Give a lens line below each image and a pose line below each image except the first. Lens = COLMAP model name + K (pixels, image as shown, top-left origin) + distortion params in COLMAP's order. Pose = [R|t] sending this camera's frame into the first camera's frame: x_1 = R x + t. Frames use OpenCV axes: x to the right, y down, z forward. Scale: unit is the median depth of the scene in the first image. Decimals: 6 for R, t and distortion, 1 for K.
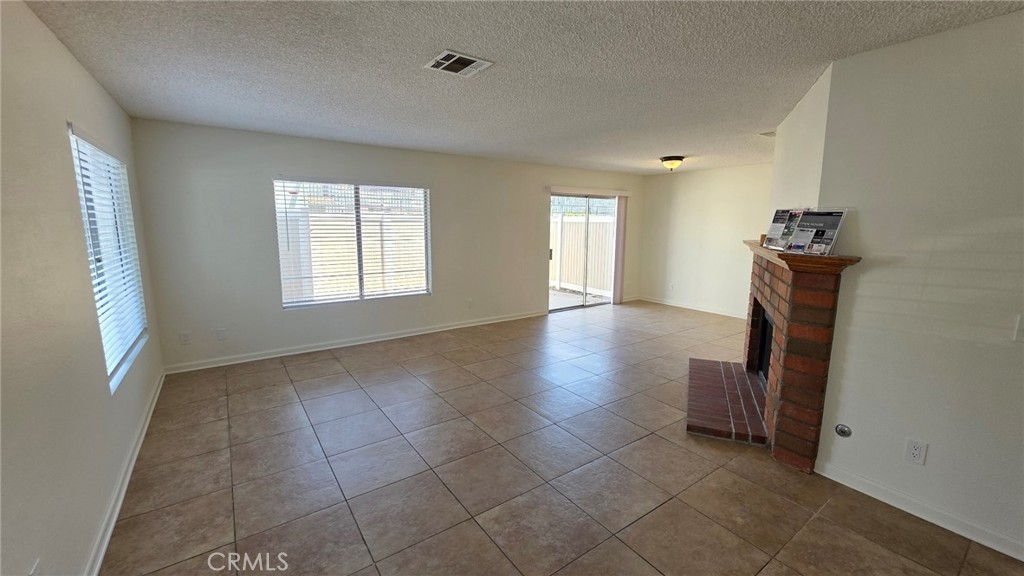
lens RADIAL K [[412.0, 0, 511.0], [0, 412.0, 286.1], [0, 0, 1]] dist [0.002549, -0.001167]
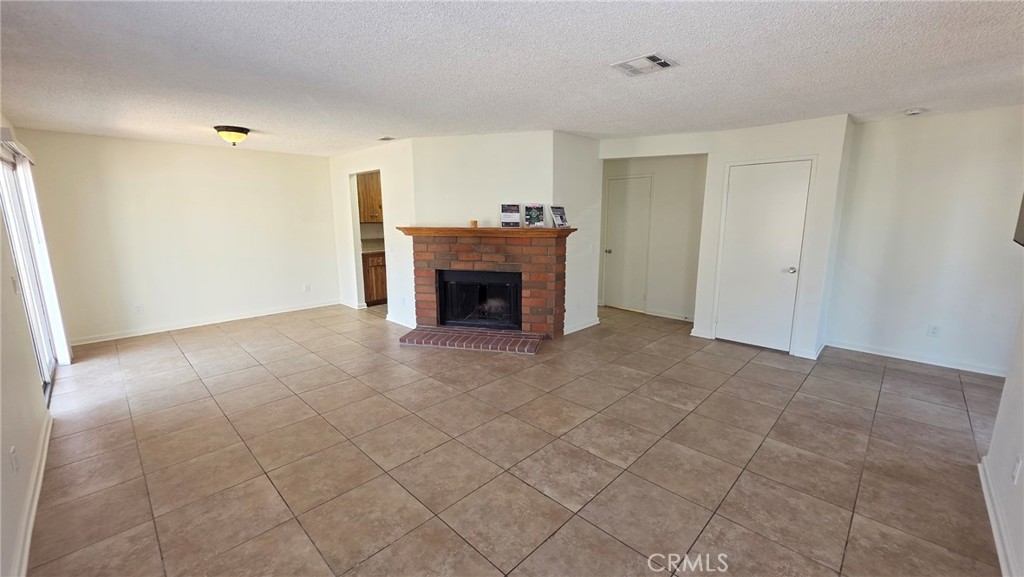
lens RADIAL K [[412.0, 0, 509.8], [0, 412.0, 289.6], [0, 0, 1]] dist [0.002549, -0.001167]
pose [[-0.185858, -0.184729, 0.965055, -0.922901], [0.153489, 0.964652, 0.214212, -0.197175], [-0.970514, 0.187938, -0.150935, 1.238727]]
